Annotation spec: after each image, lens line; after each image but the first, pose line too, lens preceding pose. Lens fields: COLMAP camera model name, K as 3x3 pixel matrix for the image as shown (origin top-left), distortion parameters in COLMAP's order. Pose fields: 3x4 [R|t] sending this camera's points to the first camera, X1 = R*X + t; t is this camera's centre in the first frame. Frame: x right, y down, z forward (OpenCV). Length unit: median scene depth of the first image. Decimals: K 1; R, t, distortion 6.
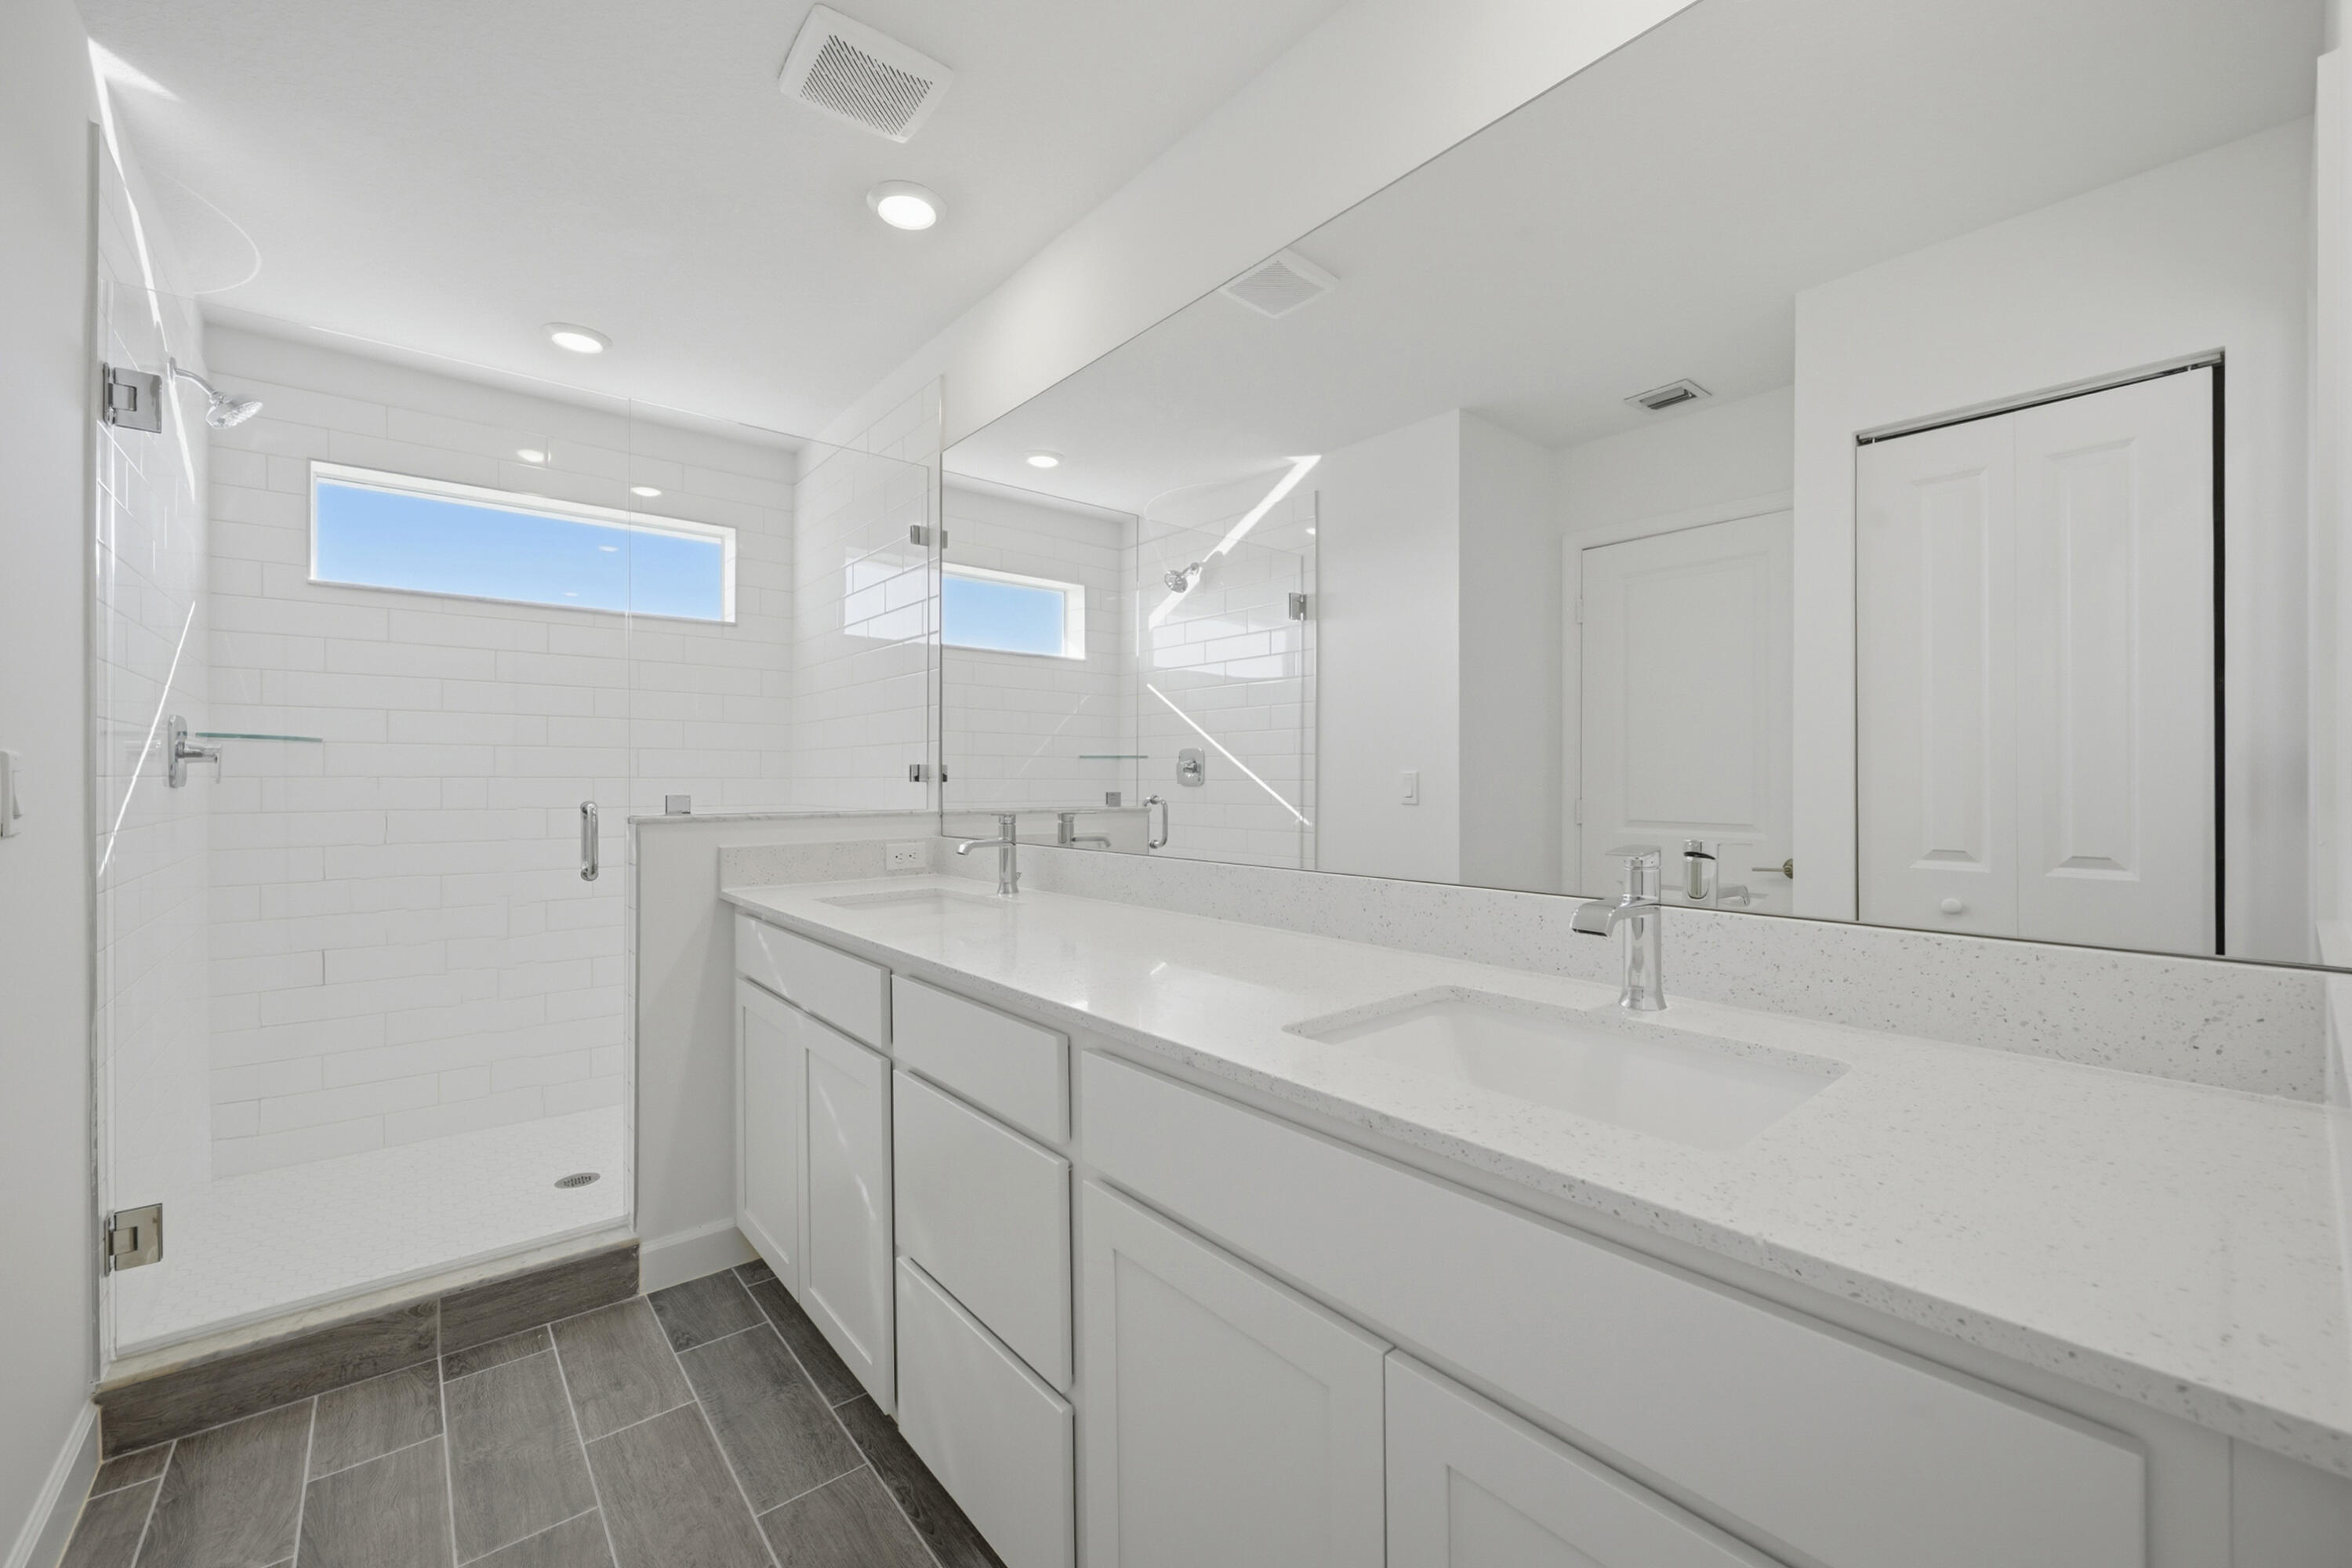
lens RADIAL K [[944.9, 0, 1171.8], [0, 944.9, 766.2], [0, 0, 1]] dist [-0.014328, -0.000063]
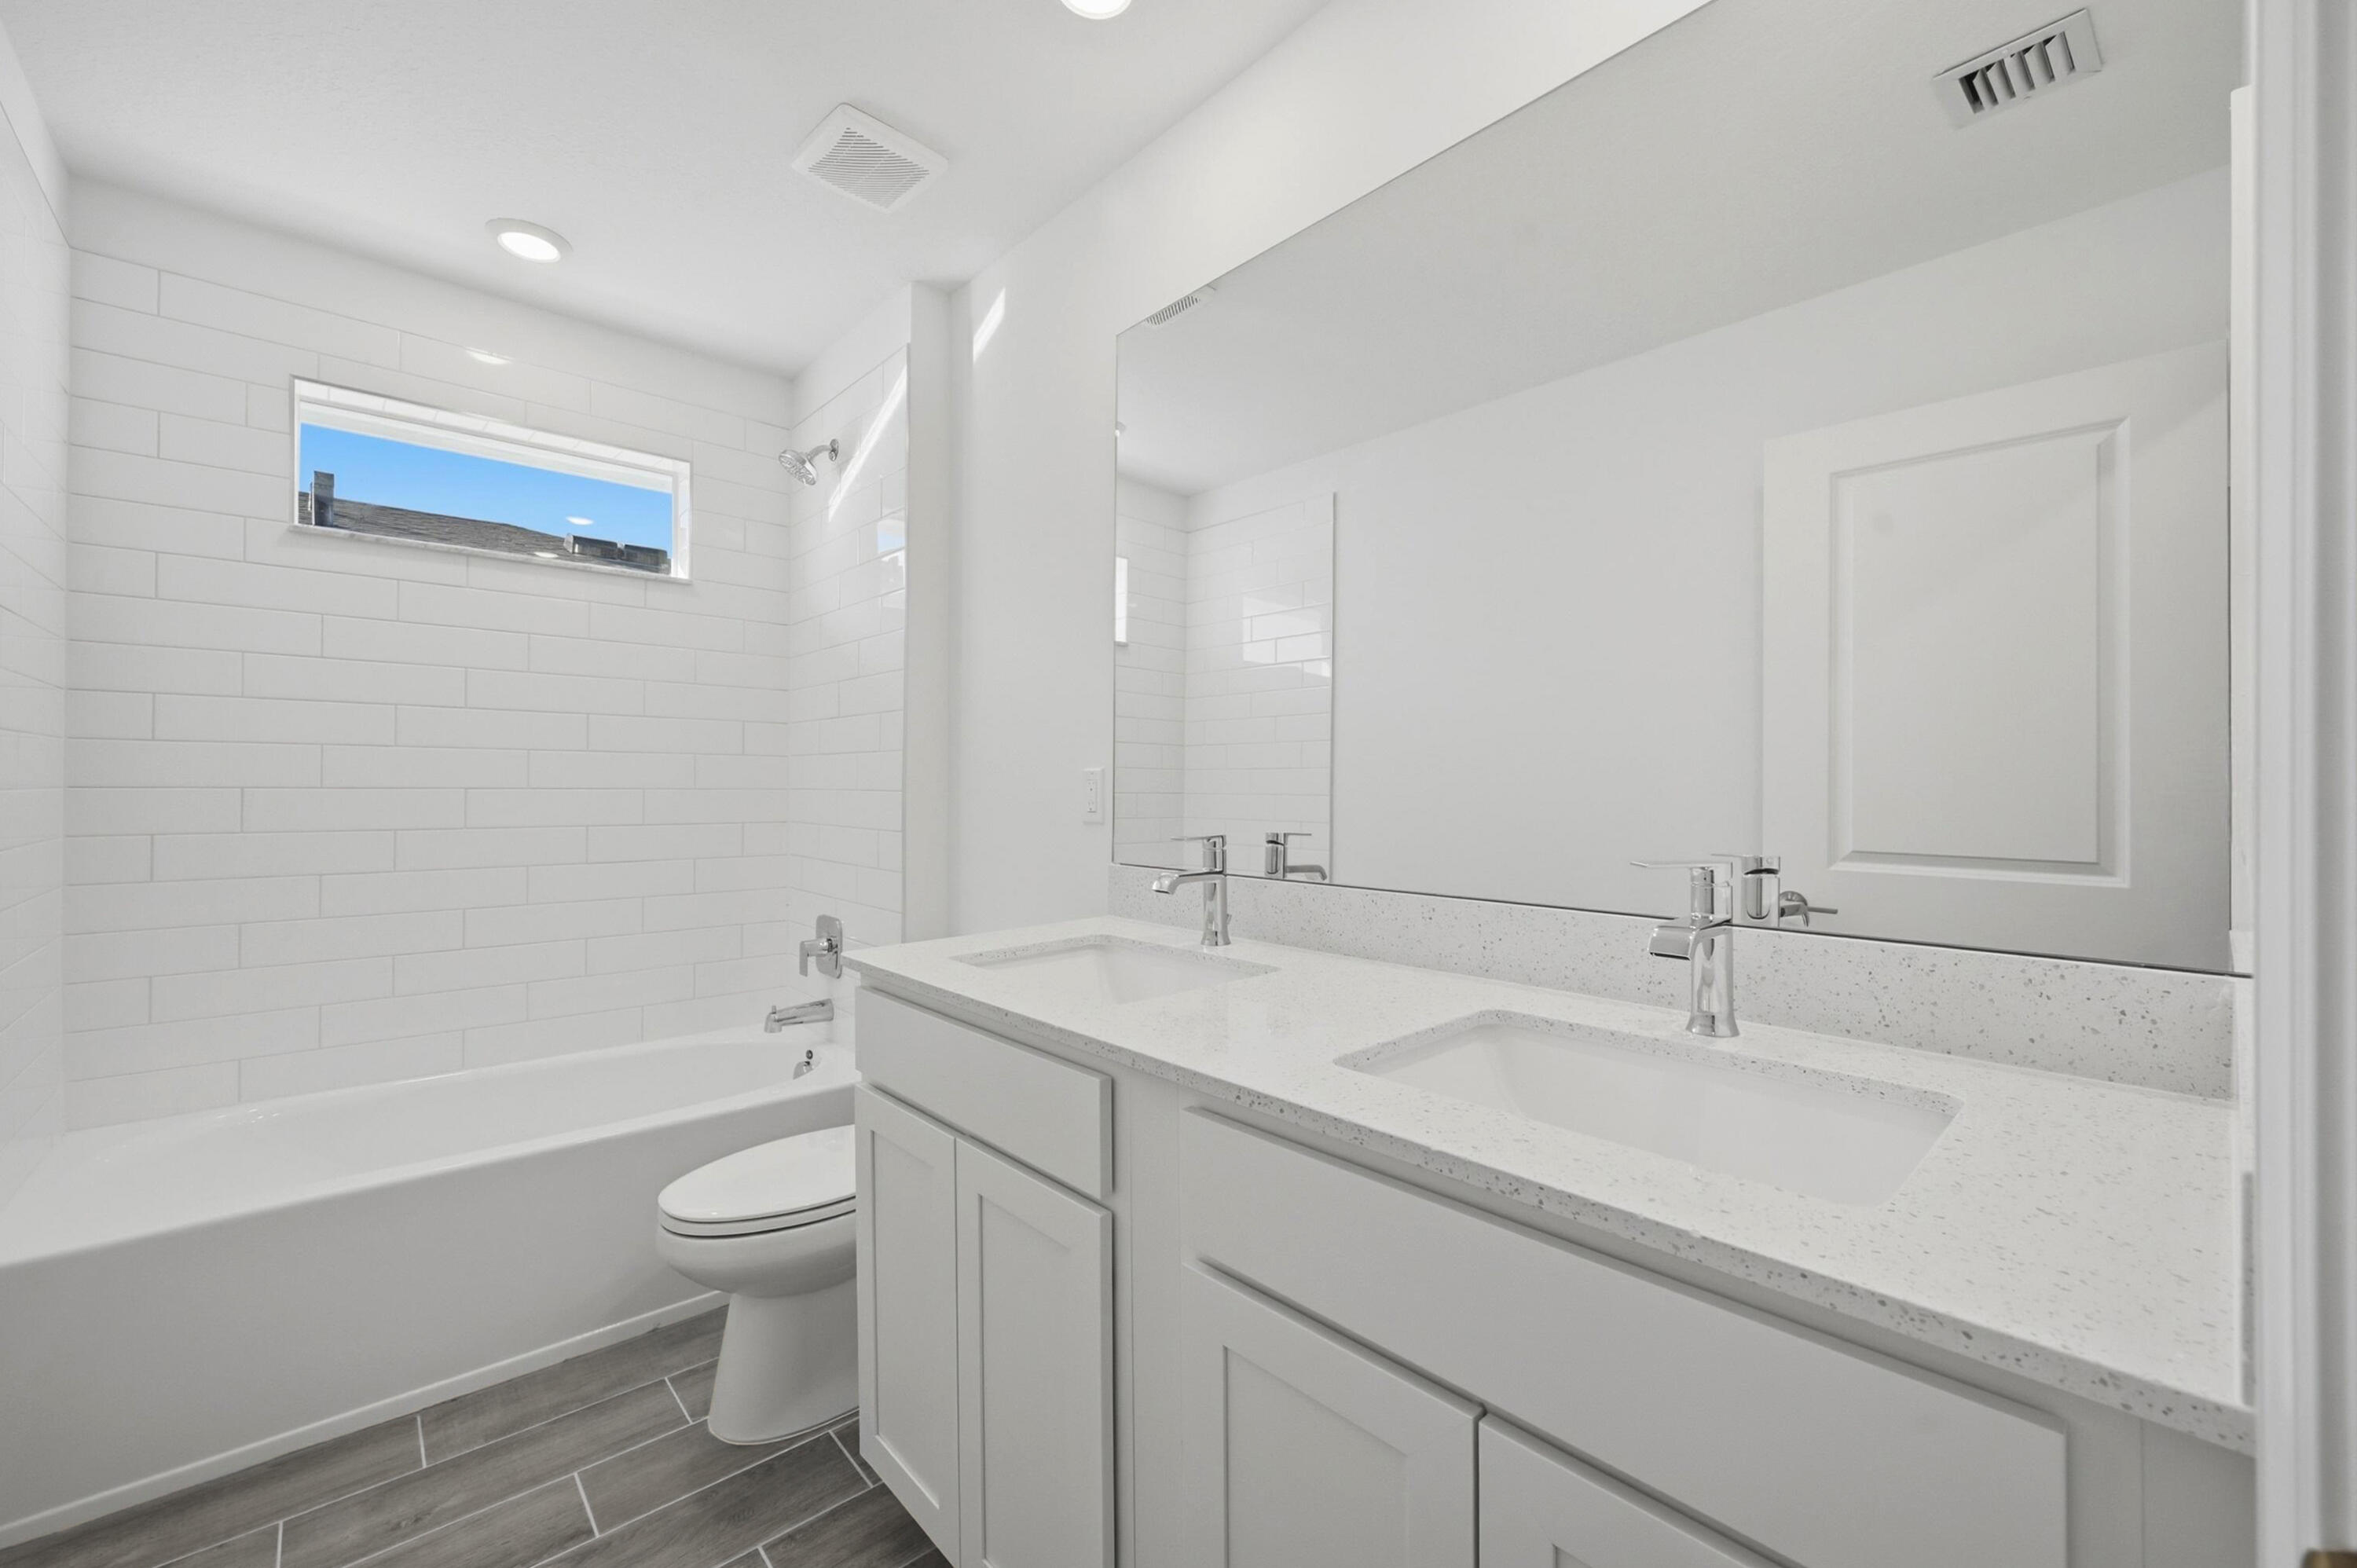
lens RADIAL K [[934.9, 0, 1186.7], [0, 934.9, 784.8], [0, 0, 1]] dist [0.000537, 0.000312]
pose [[0.998628, 0.000447, 0.052369, -0.080157], [-0.000696, 0.999989, 0.004735, 0.002675], [-0.052366, -0.004765, 0.998617, 0.097895]]
